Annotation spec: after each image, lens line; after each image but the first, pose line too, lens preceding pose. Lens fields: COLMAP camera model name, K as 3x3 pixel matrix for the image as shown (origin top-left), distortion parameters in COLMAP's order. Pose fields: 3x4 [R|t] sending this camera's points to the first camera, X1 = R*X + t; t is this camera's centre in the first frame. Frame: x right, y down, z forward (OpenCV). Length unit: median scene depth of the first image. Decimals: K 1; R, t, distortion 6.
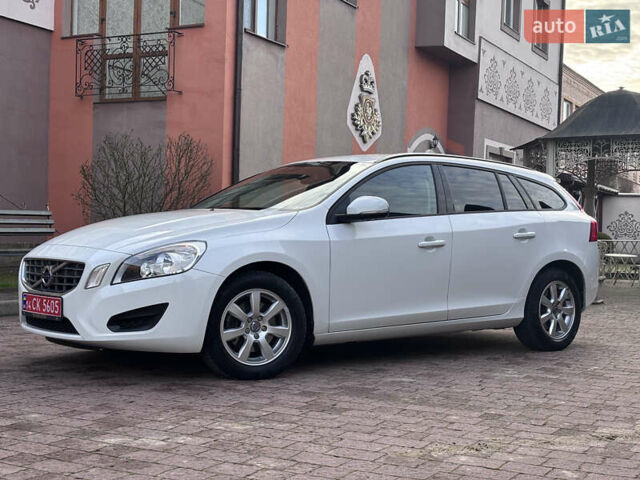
lens RADIAL K [[957.3, 0, 318.1], [0, 957.3, 234.8], [0, 0, 1]] dist [0.271230, -1.083166]
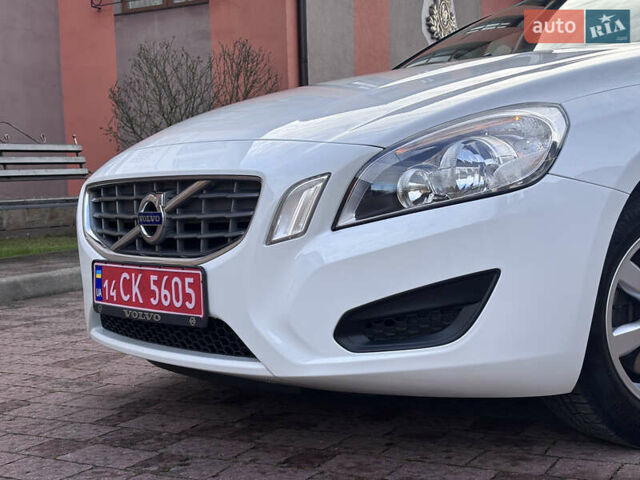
lens RADIAL K [[957.3, 0, 318.1], [0, 957.3, 234.8], [0, 0, 1]] dist [0.271230, -1.083166]
pose [[0.998351, -0.057112, -0.005779, -0.103463], [0.057331, 0.997082, 0.050410, 0.016273], [0.002883, -0.050658, 0.998712, 0.293859]]
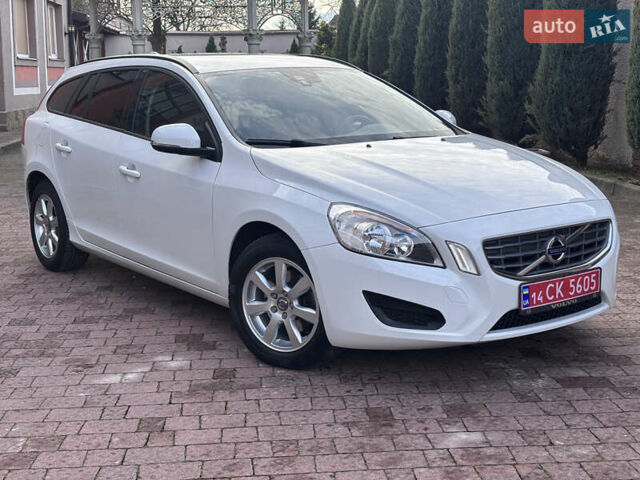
lens RADIAL K [[966.0, 0, 328.5], [0, 966.0, 239.7], [0, 0, 1]] dist [0.248456, -1.012606]
pose [[0.040698, -0.198834, 0.979188, -0.513563], [0.011628, 0.980028, 0.198521, -0.058726], [-0.999104, 0.003307, 0.042197, 0.576058]]
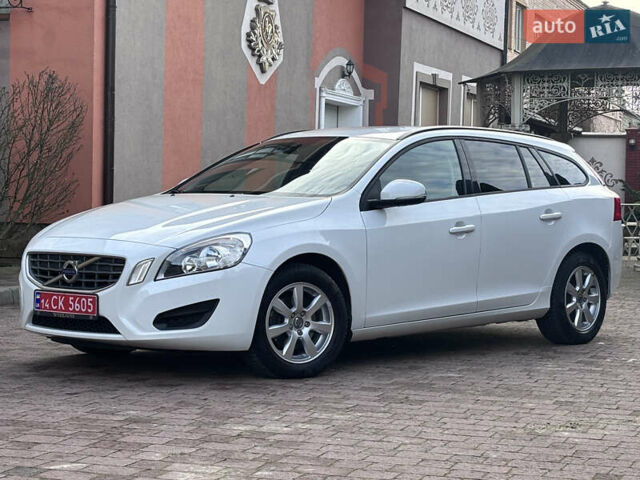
lens RADIAL K [[1505.8, 0, 310.3], [0, 1505.8, 236.1], [0, 0, 1]] dist [0.265142, -0.787075]
pose [[0.990547, -0.012670, 0.136586, -0.125491], [0.008147, 0.999401, 0.033622, -0.019069], [-0.136930, -0.032191, 0.990057, -0.227593]]
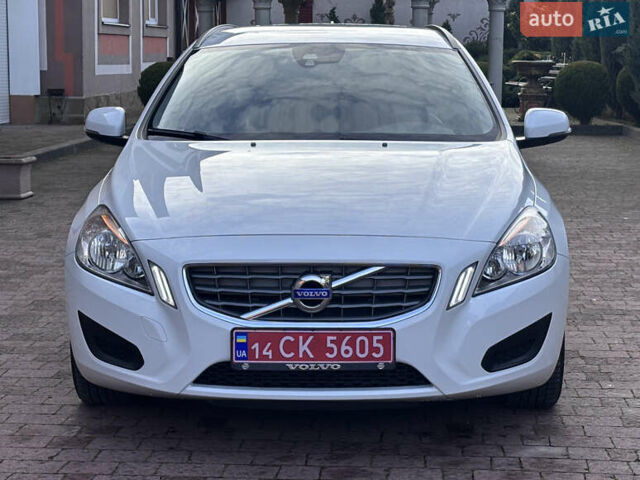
lens RADIAL K [[1505.8, 0, 310.3], [0, 1505.8, 236.1], [0, 0, 1]] dist [0.265142, -0.787075]
pose [[0.658303, -0.118812, 0.743318, -0.462912], [0.012698, 0.989077, 0.146848, -0.059229], [-0.752646, -0.087232, 0.652621, 0.221253]]
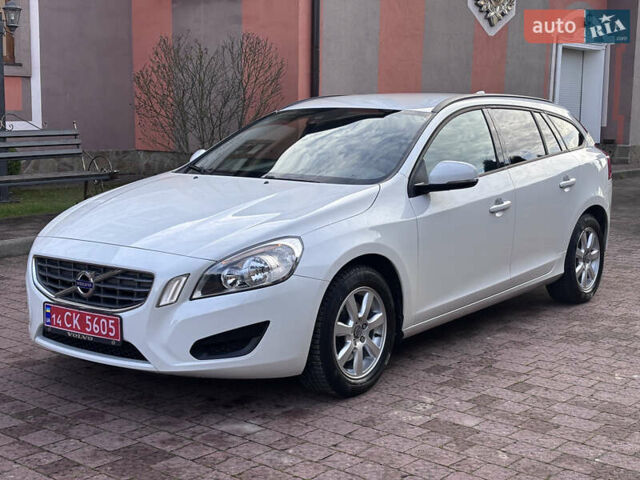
lens RADIAL K [[966.0, 0, 328.5], [0, 966.0, 239.7], [0, 0, 1]] dist [0.248456, -1.012606]
pose [[0.972859, -0.048041, 0.226356, -0.133477], [0.014877, 0.989172, 0.146002, -0.052533], [-0.230920, -0.138672, 0.963040, 0.104006]]
